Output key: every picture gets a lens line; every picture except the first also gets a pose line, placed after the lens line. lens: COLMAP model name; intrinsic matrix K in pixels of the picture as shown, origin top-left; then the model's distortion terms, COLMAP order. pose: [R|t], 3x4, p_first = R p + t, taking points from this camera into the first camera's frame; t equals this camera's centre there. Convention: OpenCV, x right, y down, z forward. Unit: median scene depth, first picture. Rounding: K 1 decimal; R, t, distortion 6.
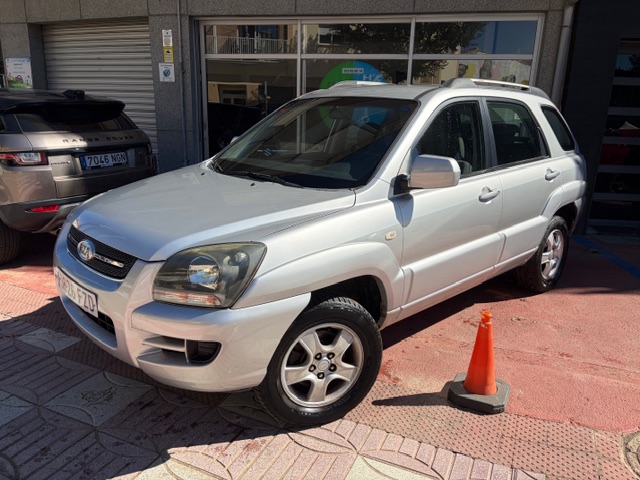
lens RADIAL K [[476.0, 0, 320.0], [0, 476.0, 240.0], [0, 0, 1]] dist [0.047759, -0.037372]
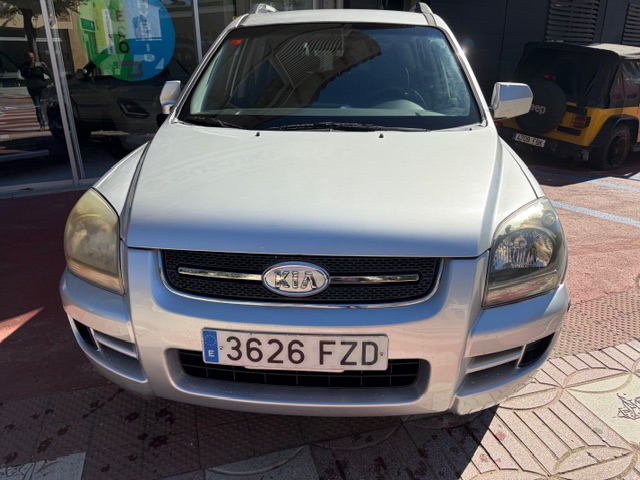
lens RADIAL K [[476.0, 0, 320.0], [0, 476.0, 240.0], [0, 0, 1]] dist [0.047759, -0.037372]
pose [[0.755669, -0.261419, 0.600520, -0.818750], [0.199773, 0.965196, 0.168784, -0.118725], [-0.623743, -0.007577, 0.781593, 0.539732]]
